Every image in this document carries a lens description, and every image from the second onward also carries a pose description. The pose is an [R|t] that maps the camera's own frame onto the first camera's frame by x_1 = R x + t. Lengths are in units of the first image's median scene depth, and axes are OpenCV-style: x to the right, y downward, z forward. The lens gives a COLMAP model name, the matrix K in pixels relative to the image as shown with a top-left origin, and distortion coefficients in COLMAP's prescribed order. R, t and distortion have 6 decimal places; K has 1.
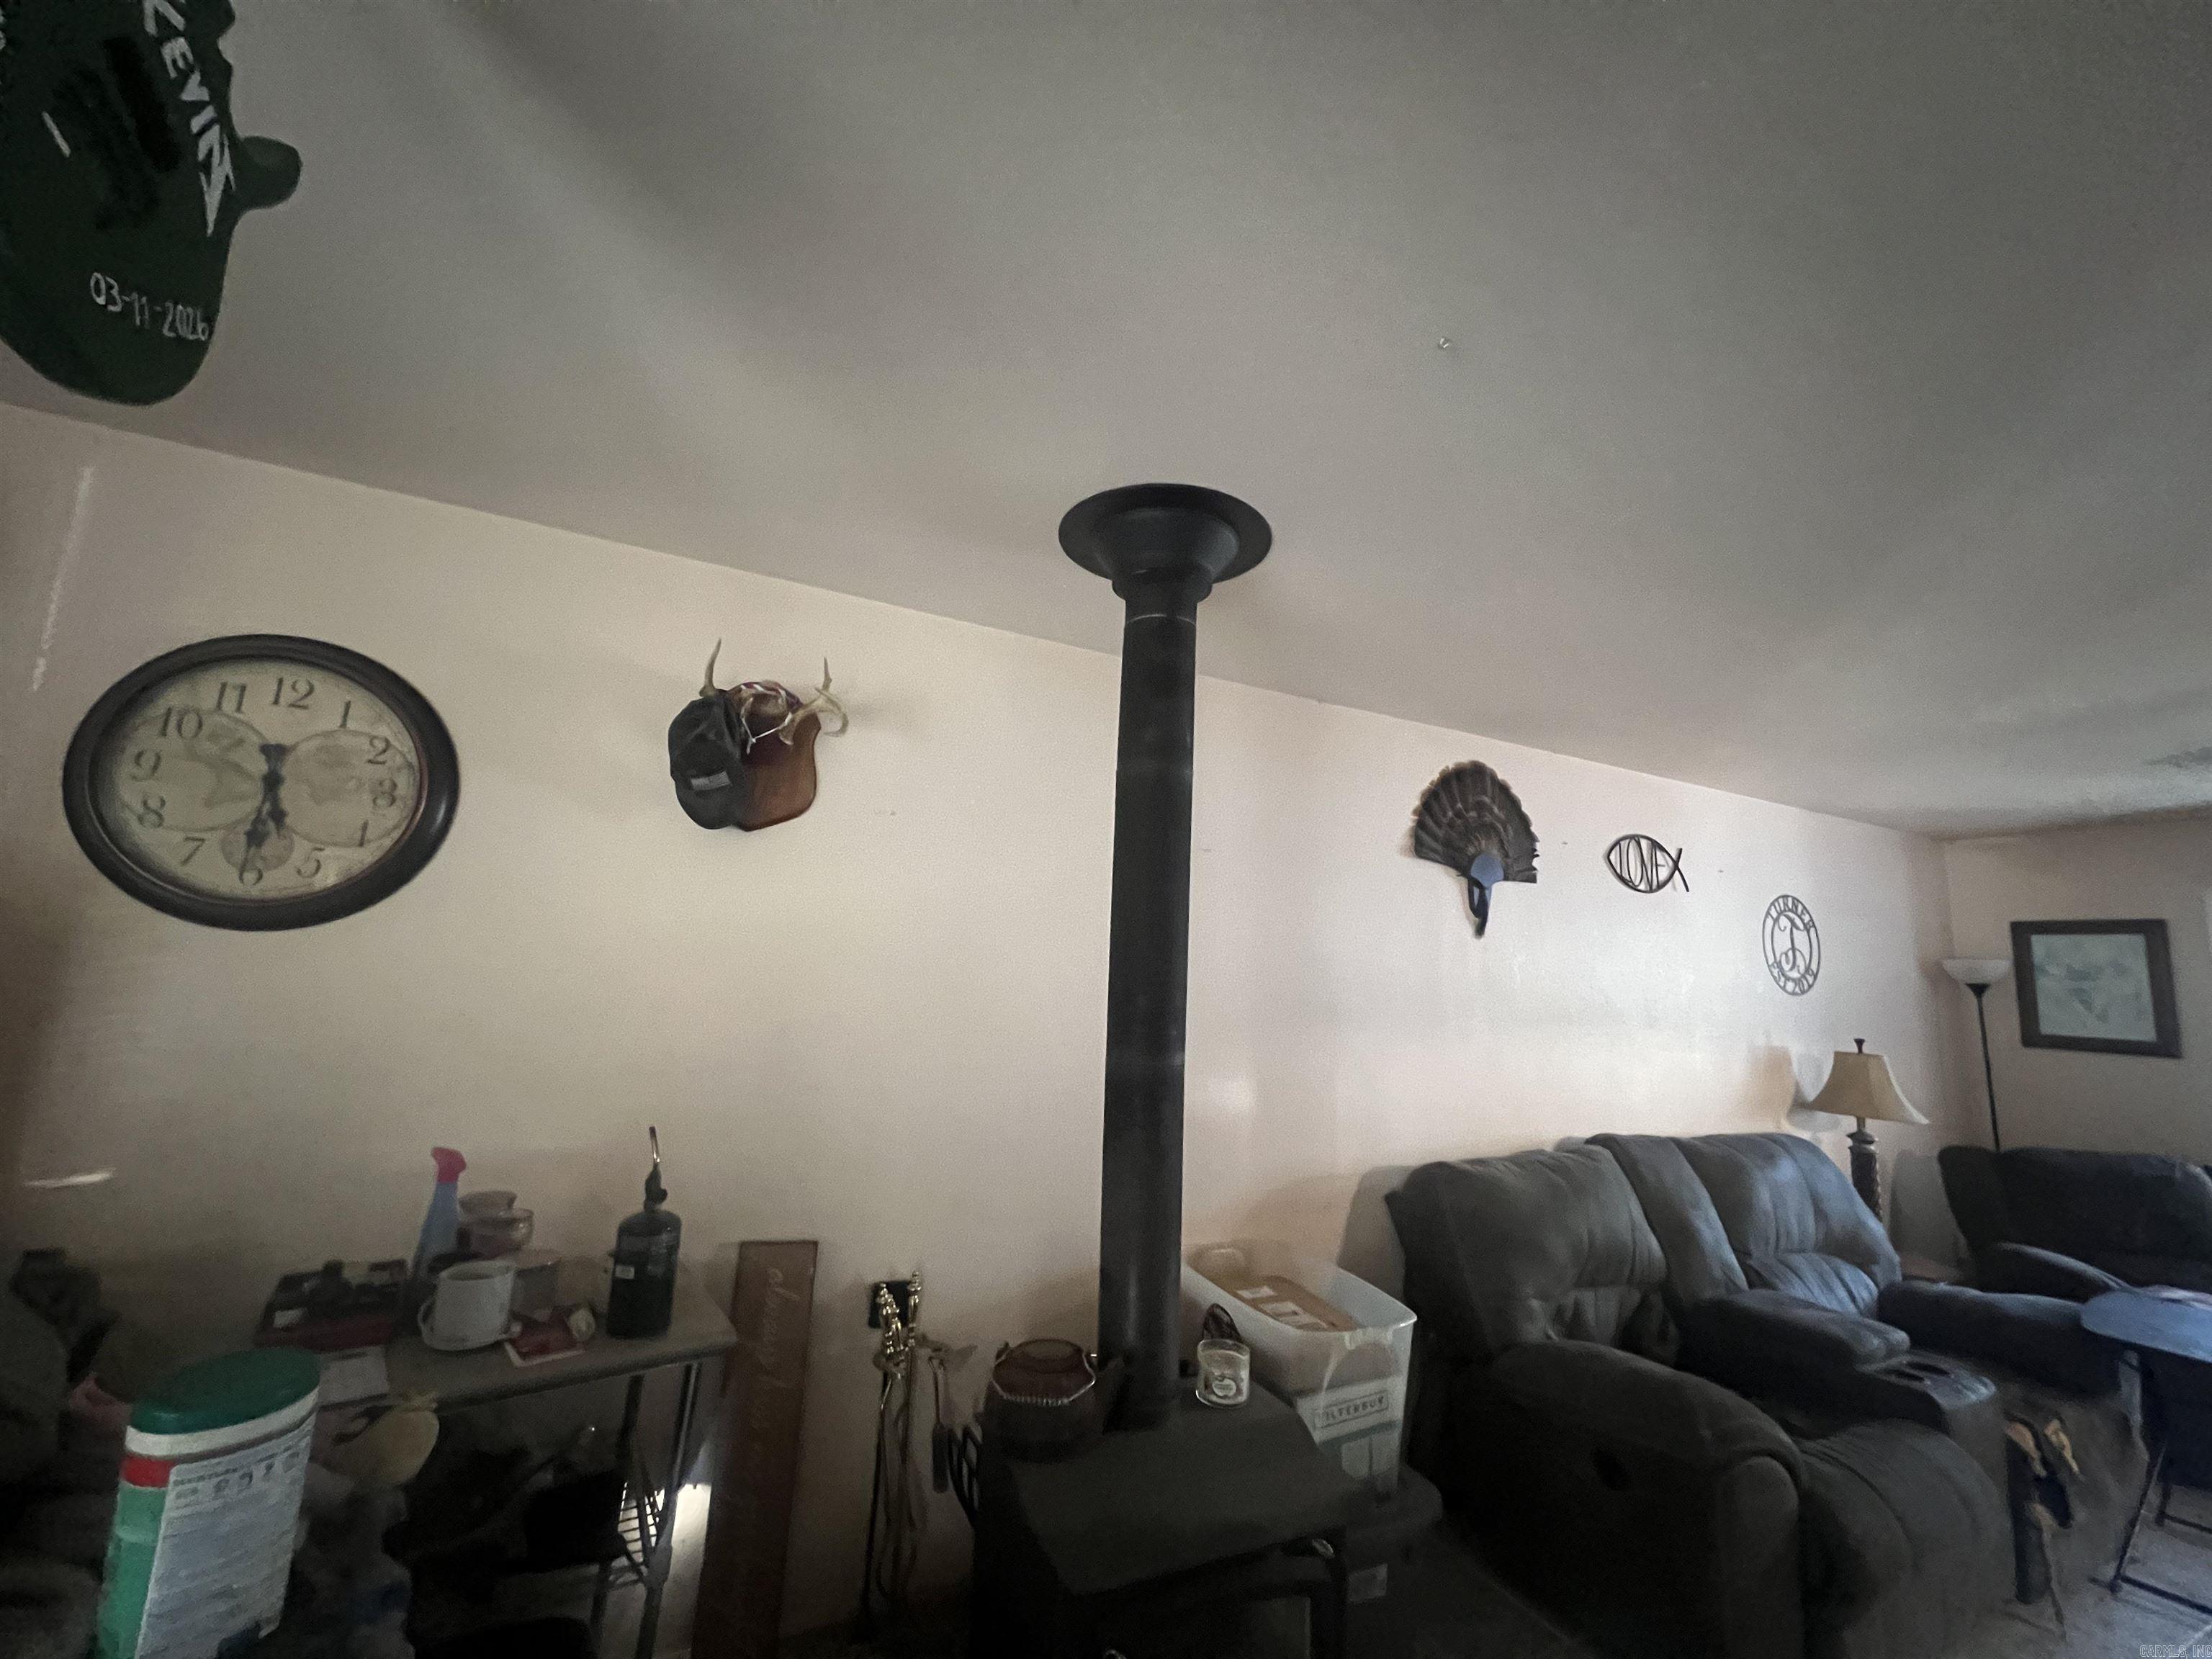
lens RADIAL K [[879.7, 0, 1111.9], [0, 879.7, 822.7], [0, 0, 1]] dist [-0.000185, 0.000291]
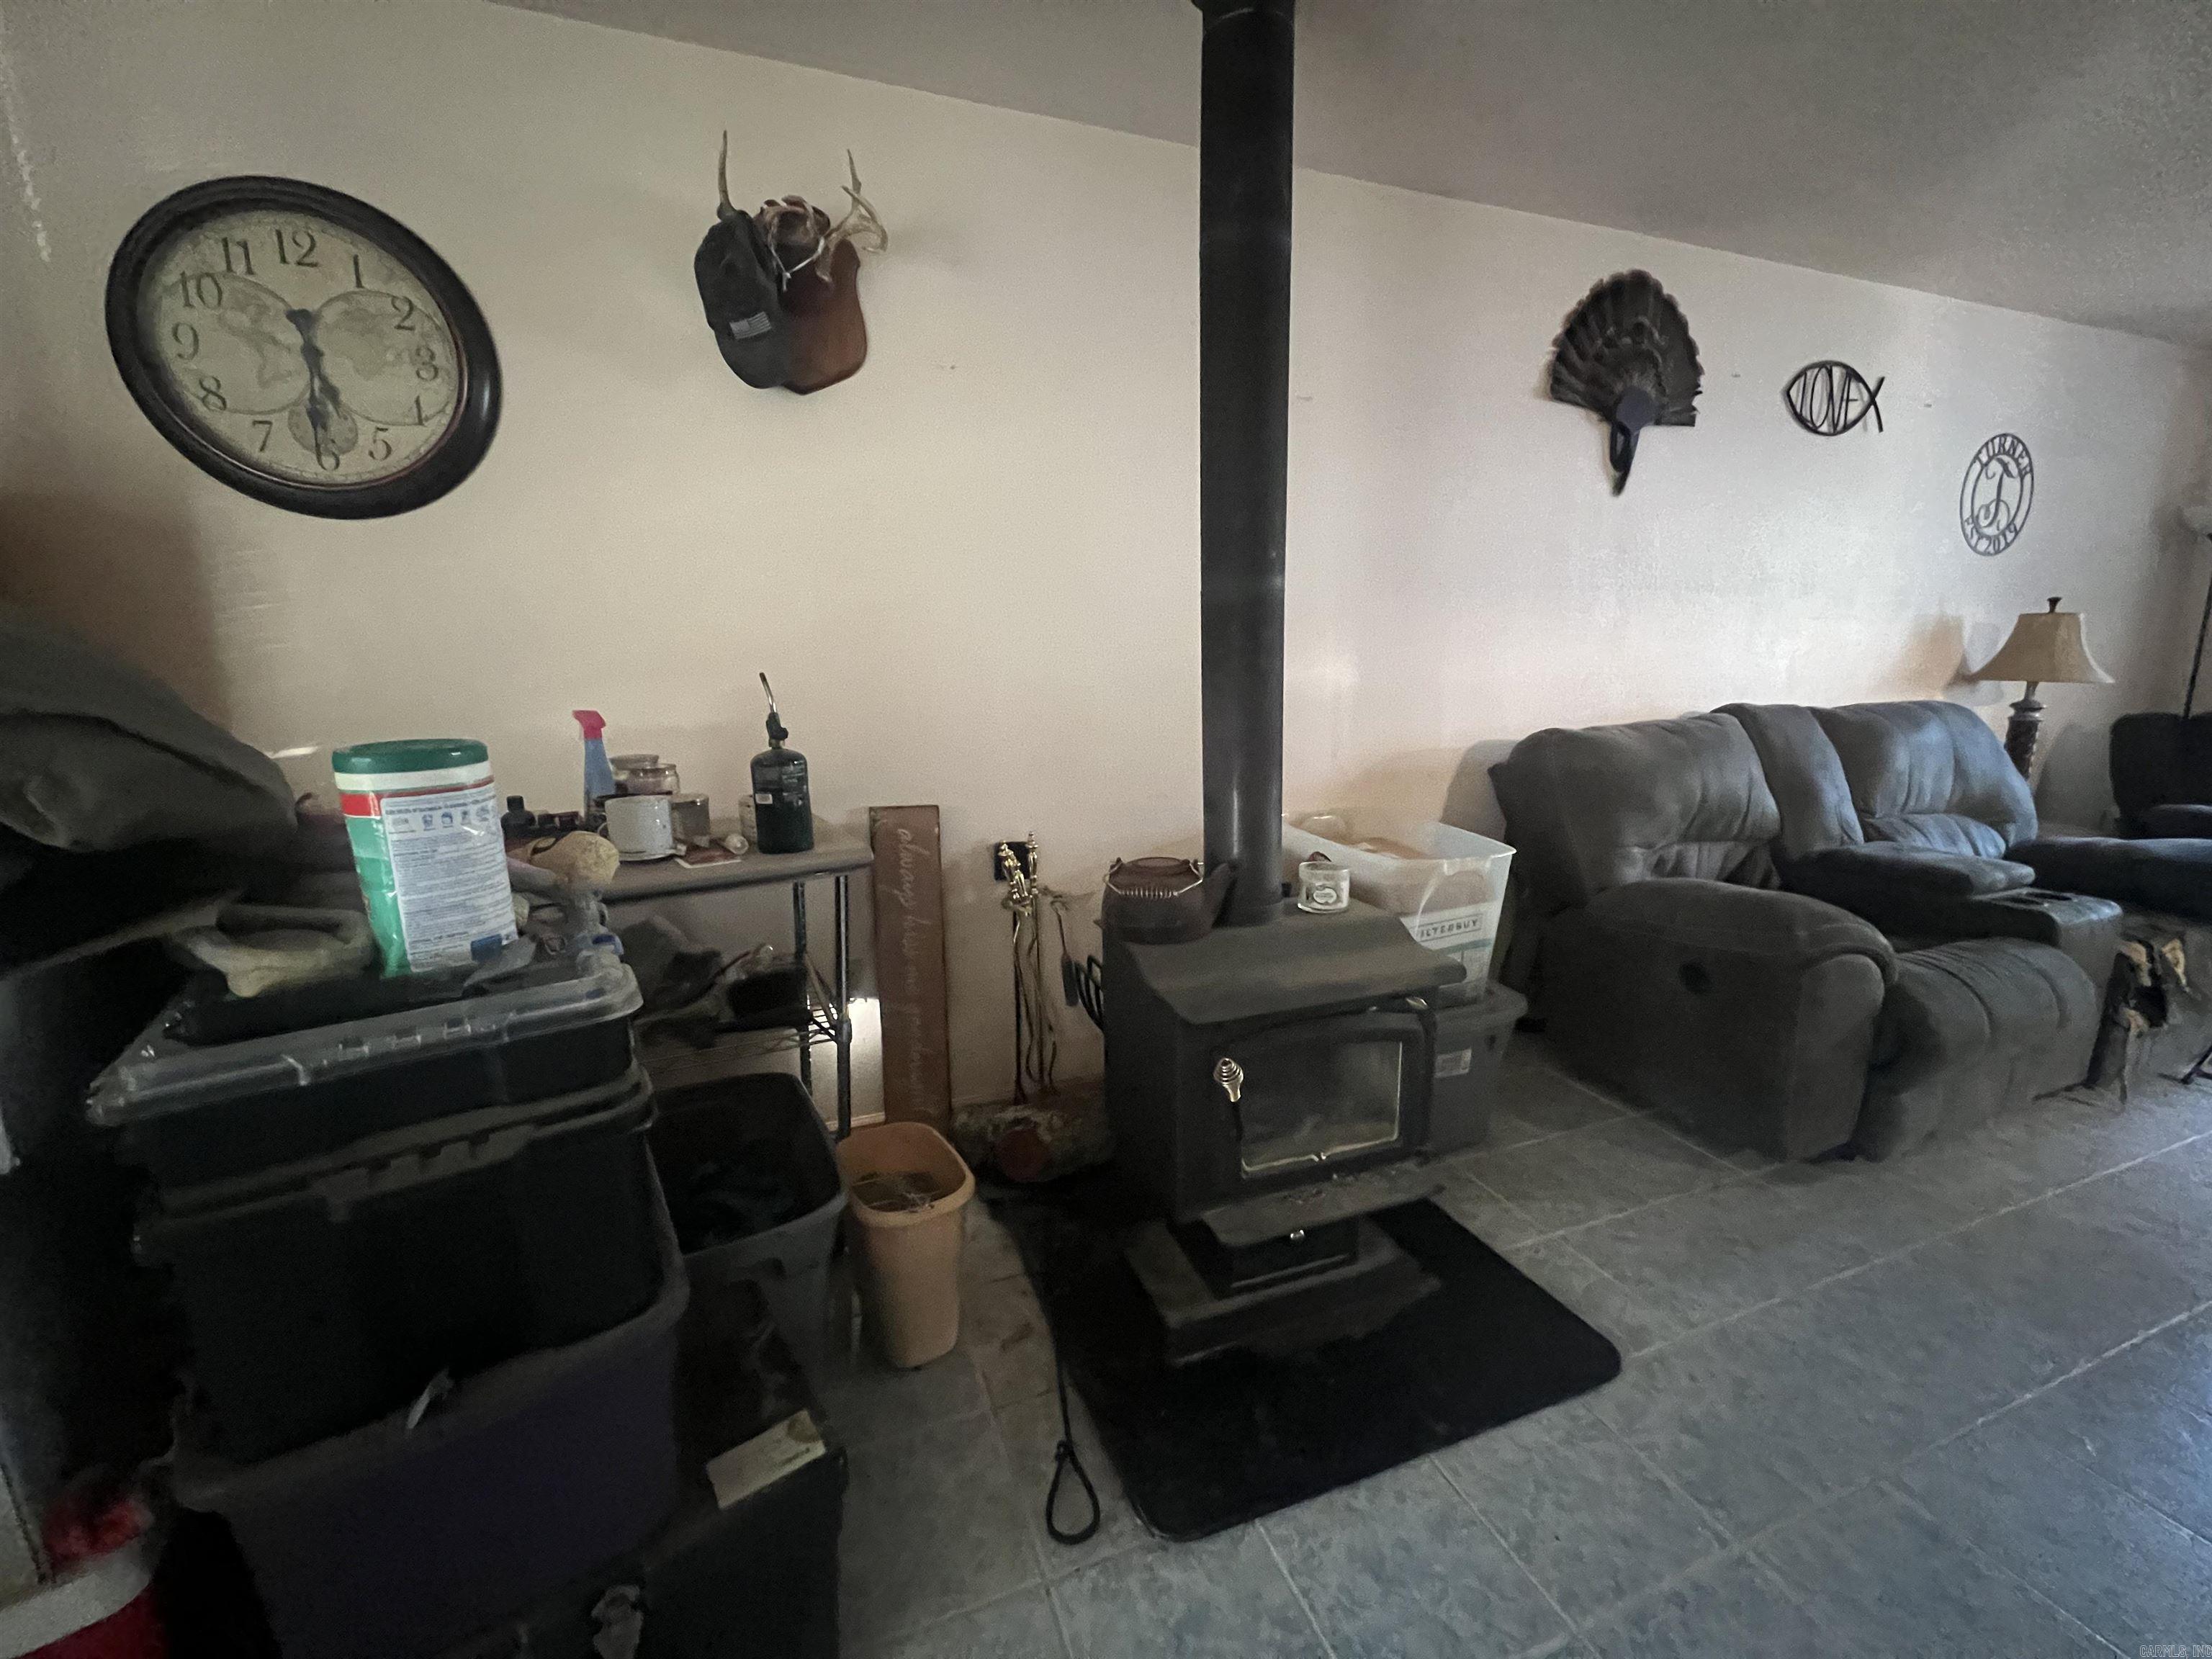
lens RADIAL K [[882.8, 0, 1114.8], [0, 882.8, 827.7], [0, 0, 1]] dist [-0.000234, 0.000370]
pose [[0.993142, -0.039198, -0.110146, -0.003551], [0.074543, 0.938086, 0.338286, 0.149708], [0.090066, -0.344176, 0.934575, 0.005468]]
